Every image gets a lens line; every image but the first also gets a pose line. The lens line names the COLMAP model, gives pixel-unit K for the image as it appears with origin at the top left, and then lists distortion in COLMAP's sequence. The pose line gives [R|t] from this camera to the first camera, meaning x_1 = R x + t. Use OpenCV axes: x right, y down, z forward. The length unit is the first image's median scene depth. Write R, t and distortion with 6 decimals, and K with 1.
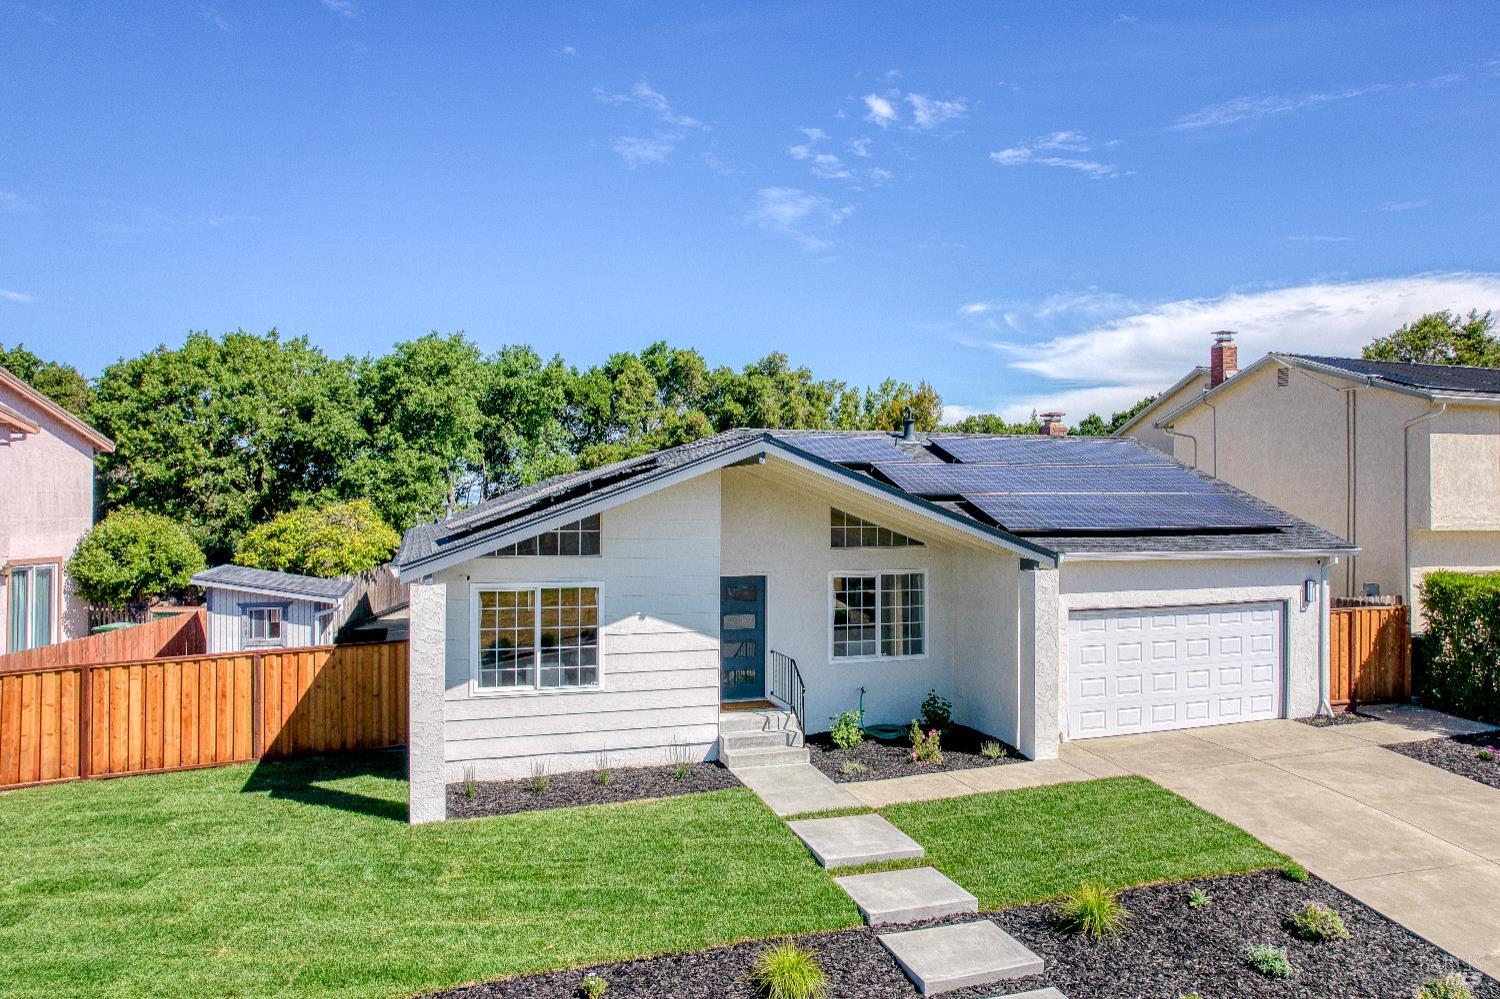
lens RADIAL K [[1040.9, 0, 761.5], [0, 1040.9, 499.2], [0, 0, 1]] dist [-0.044554, 0.034521]
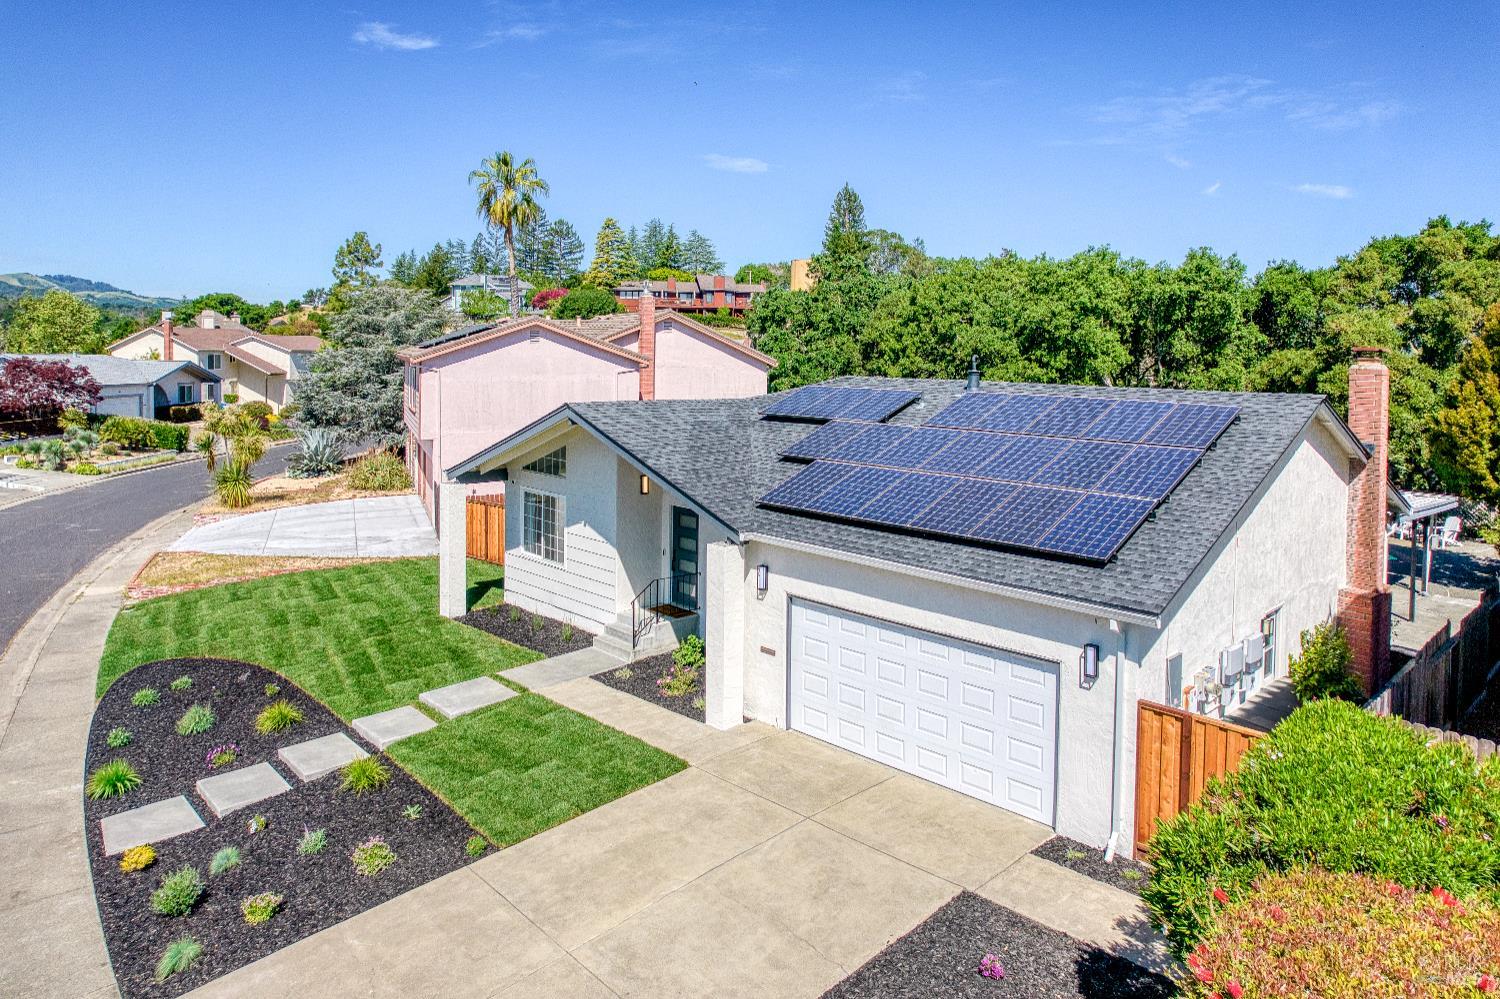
lens RADIAL K [[980.8, 0, 757.4], [0, 980.8, 473.1], [0, 0, 1]] dist [-0.046066, 0.033617]
pose [[0.414517, 0.114000, -0.902873, 1.146258], [-0.010593, 0.992660, 0.120473, -0.114922], [0.909980, -0.040374, 0.412682, 0.656852]]
